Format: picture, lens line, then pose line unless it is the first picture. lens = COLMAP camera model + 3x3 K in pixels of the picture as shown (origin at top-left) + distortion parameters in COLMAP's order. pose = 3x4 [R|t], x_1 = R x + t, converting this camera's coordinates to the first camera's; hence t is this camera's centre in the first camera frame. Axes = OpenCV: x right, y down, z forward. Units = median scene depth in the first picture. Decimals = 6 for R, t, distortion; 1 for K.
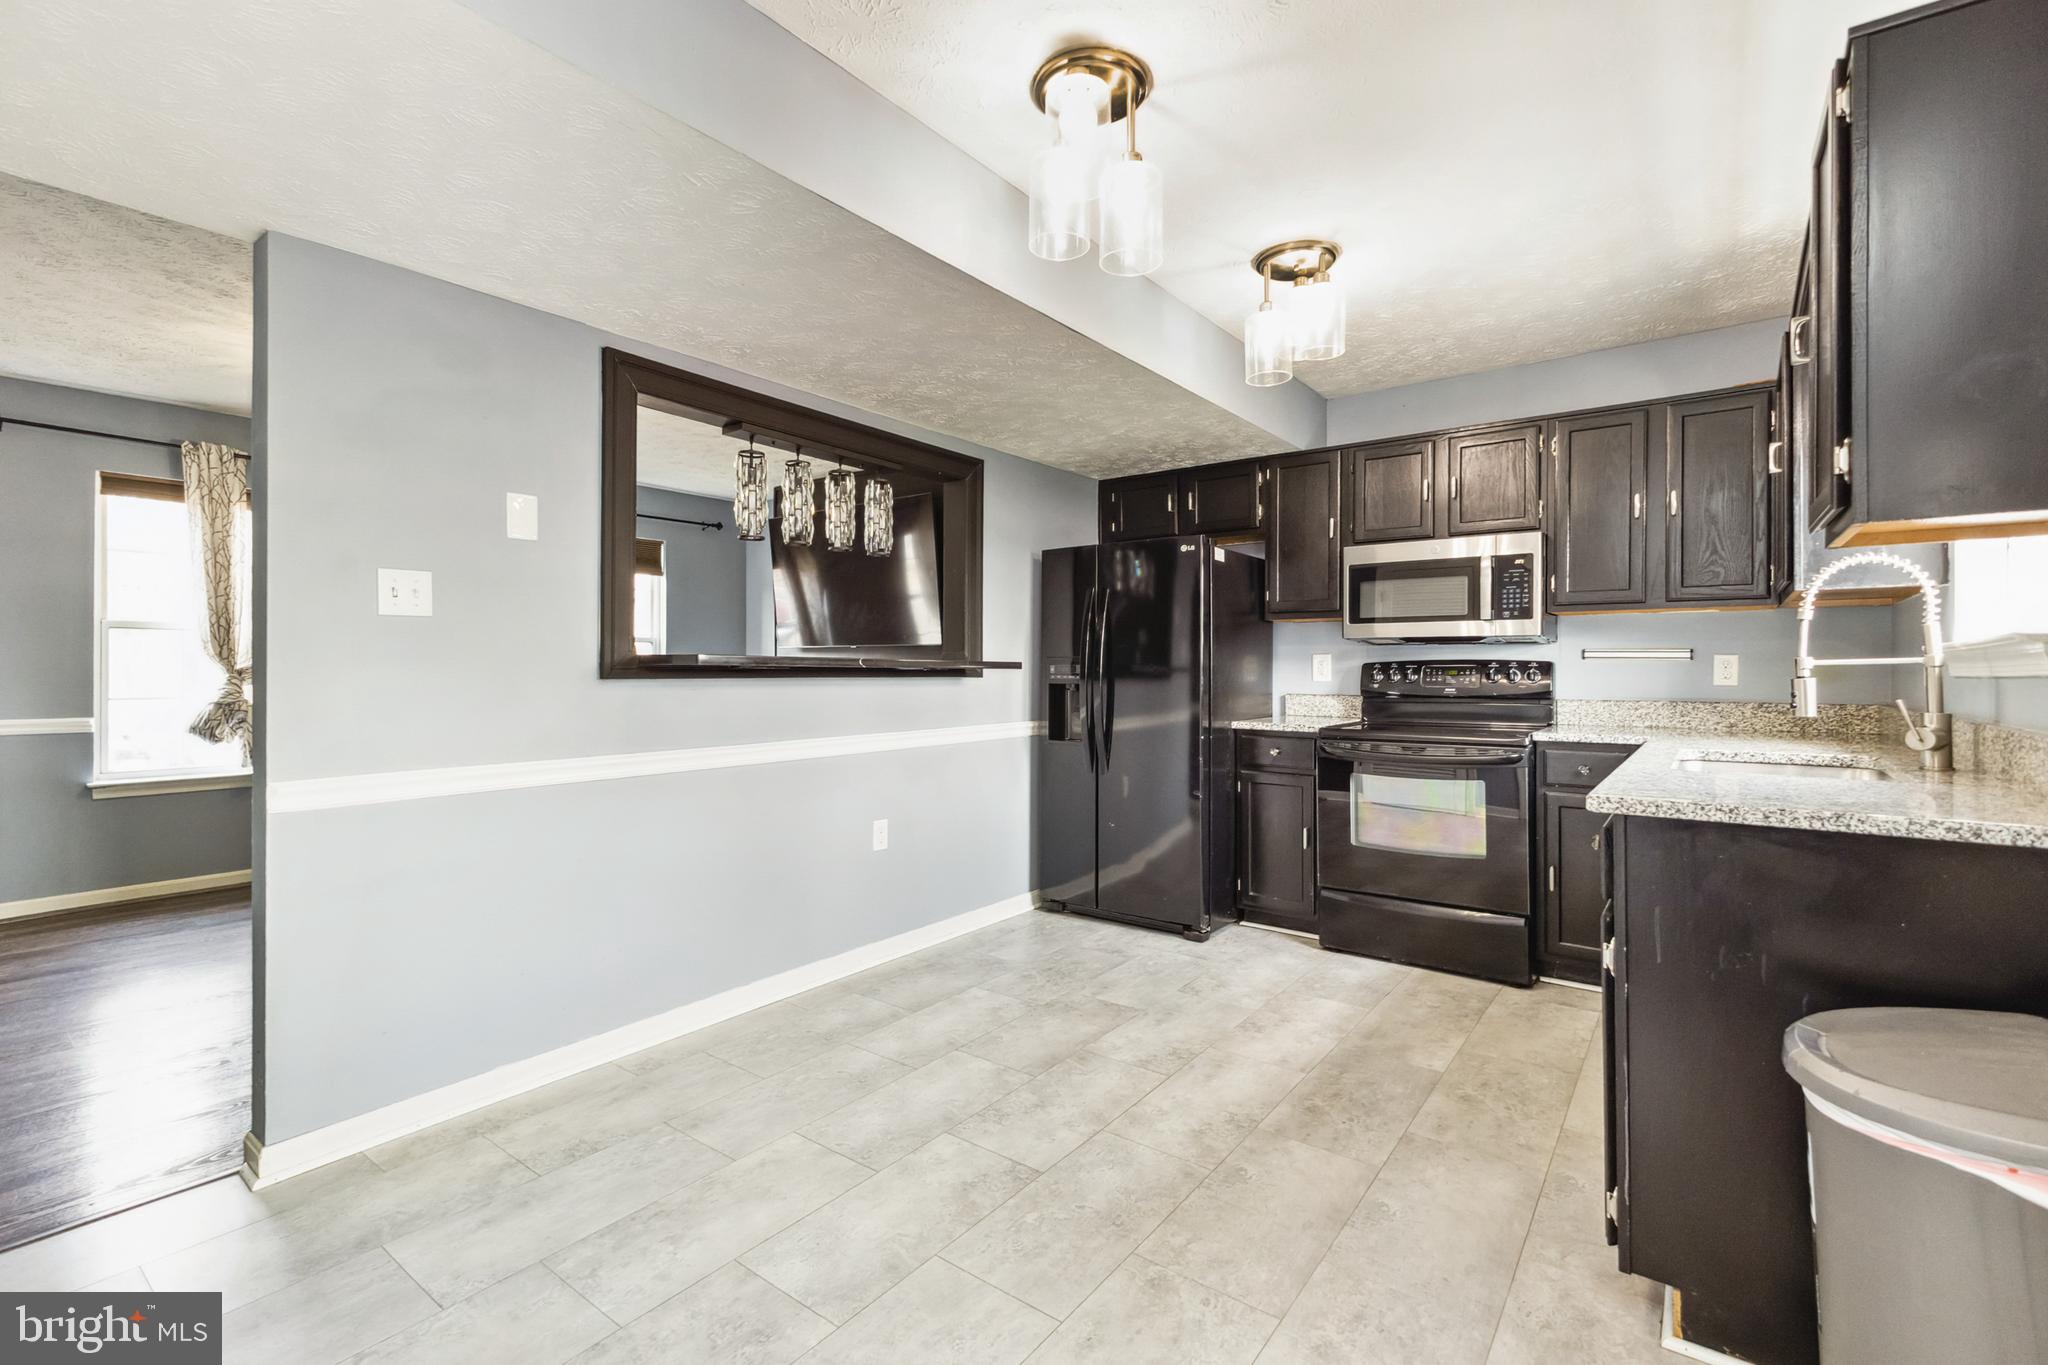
lens RADIAL K [[900.2, 0, 1031.4], [0, 900.2, 666.6], [0, 0, 1]] dist [0.011049, -0.000049]
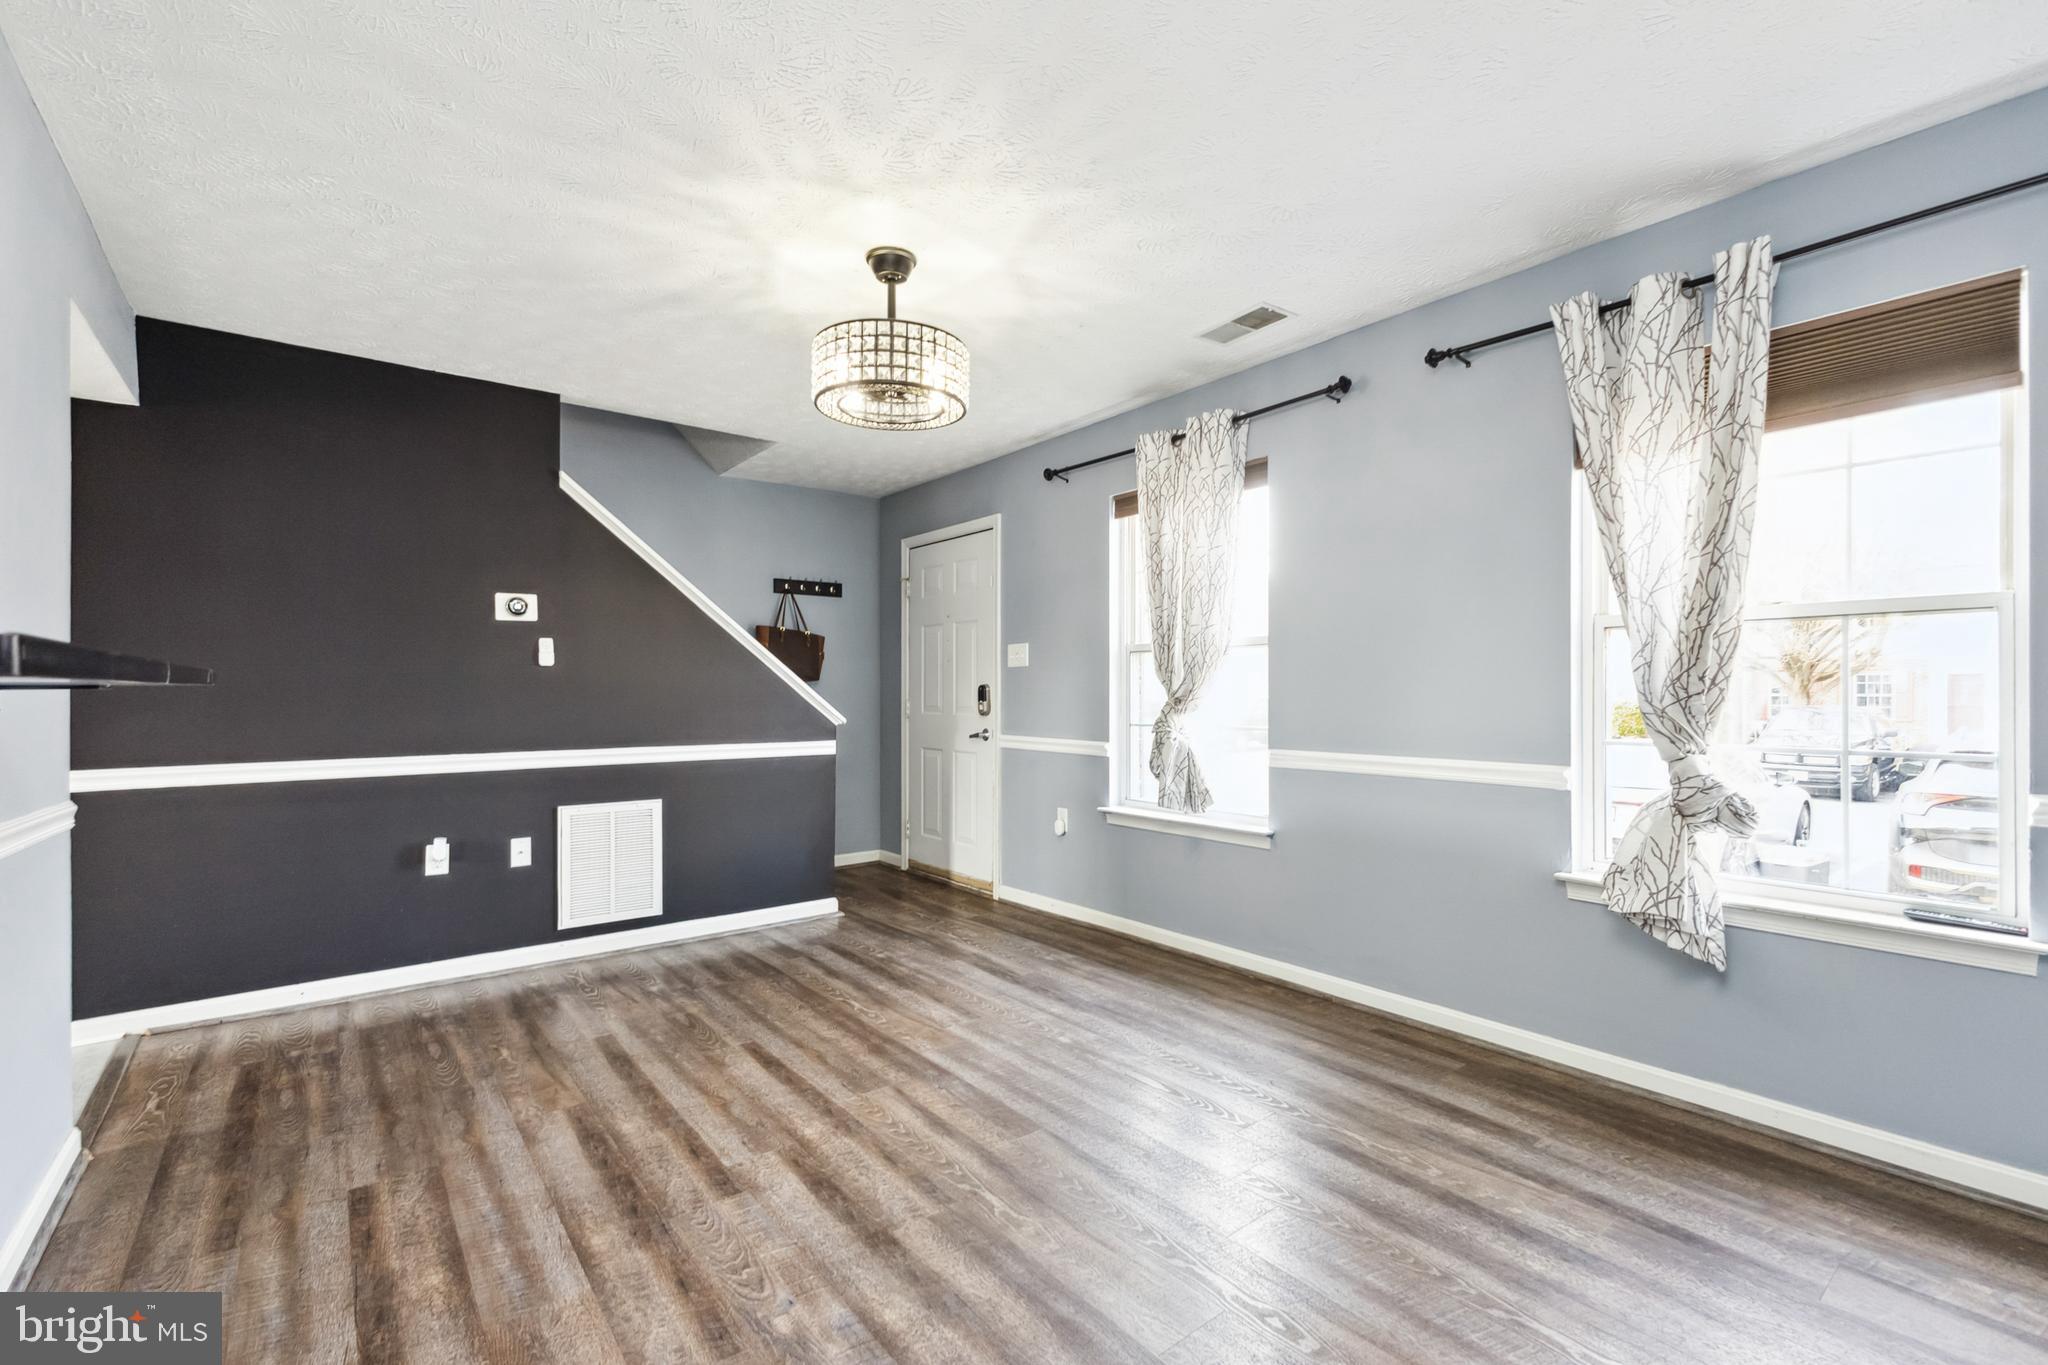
lens RADIAL K [[889.8, 0, 1030.3], [0, 889.8, 682.6], [0, 0, 1]] dist [0.010574, -0.000742]
pose [[-0.243384, -0.012639, -0.969848, -0.076825], [0.004805, 0.999887, -0.014237, 0.005302], [0.969918, -0.008125, -0.243296, 1.566311]]
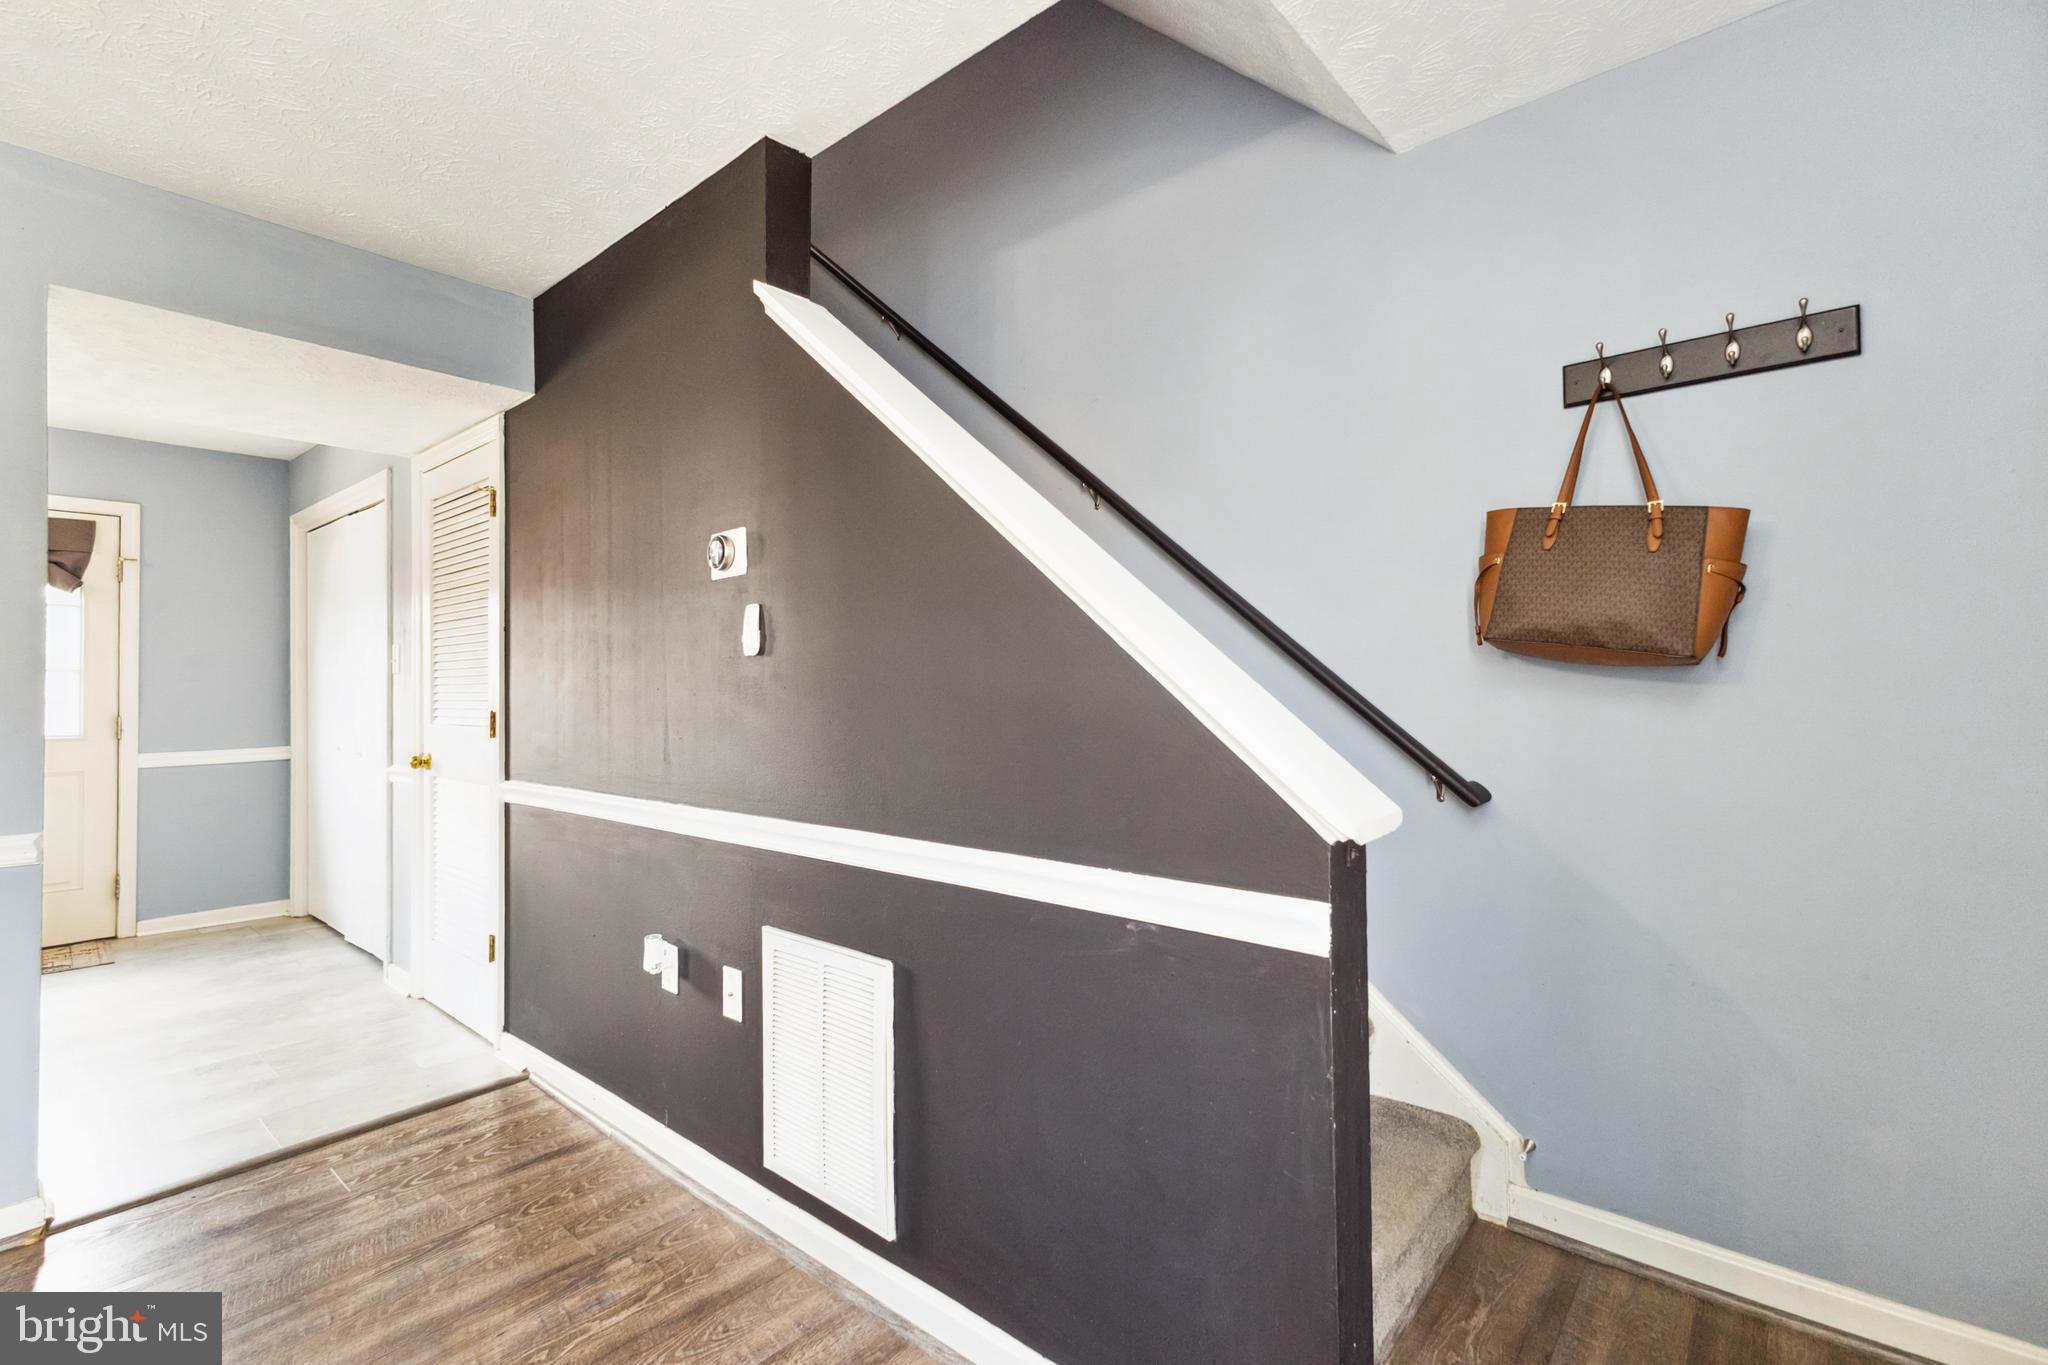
lens RADIAL K [[916.0, 0, 1026.8], [0, 916.0, 661.6], [0, 0, 1]] dist [0.010709, 0.000058]
pose [[-0.998505, 0.011351, 0.053468, -1.307038], [0.009958, 0.999606, -0.026244, -0.014370], [-0.053745, -0.025673, -0.998225, 1.293922]]
